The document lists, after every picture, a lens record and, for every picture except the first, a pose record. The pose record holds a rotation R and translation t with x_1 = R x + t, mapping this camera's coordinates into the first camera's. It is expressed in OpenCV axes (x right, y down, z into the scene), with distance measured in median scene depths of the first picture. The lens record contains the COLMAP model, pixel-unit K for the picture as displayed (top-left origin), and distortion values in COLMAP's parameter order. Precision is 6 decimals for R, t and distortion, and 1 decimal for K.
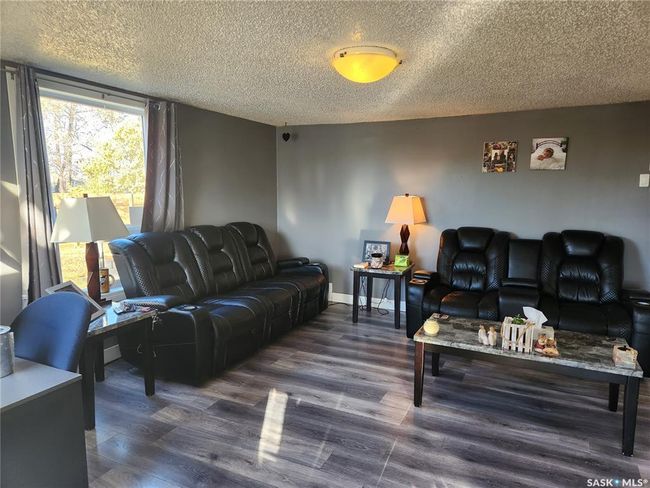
lens RADIAL K [[435.3, 0, 324.6], [0, 435.3, 245.6], [0, 0, 1]] dist [0.047063, -0.020138]
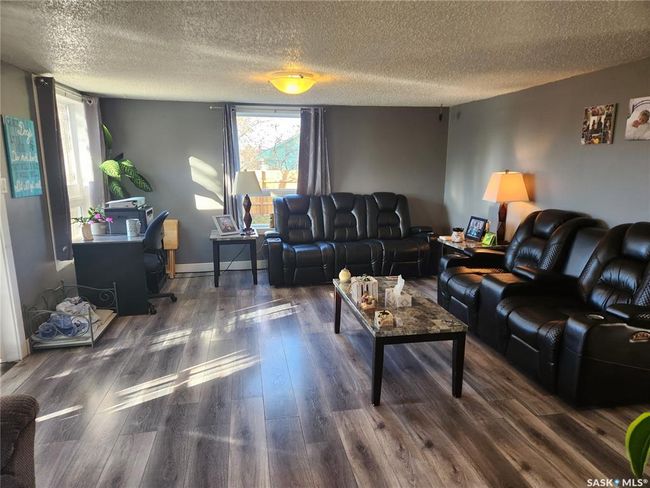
lens RADIAL K [[435.3, 0, 325.6], [0, 435.3, 243.8], [0, 0, 1]] dist [0.047063, -0.020138]
pose [[0.598711, 0.142013, -0.788275, 0.776757], [-0.098113, 0.989748, 0.103791, -0.021670], [0.794933, 0.015199, 0.606506, 0.114577]]
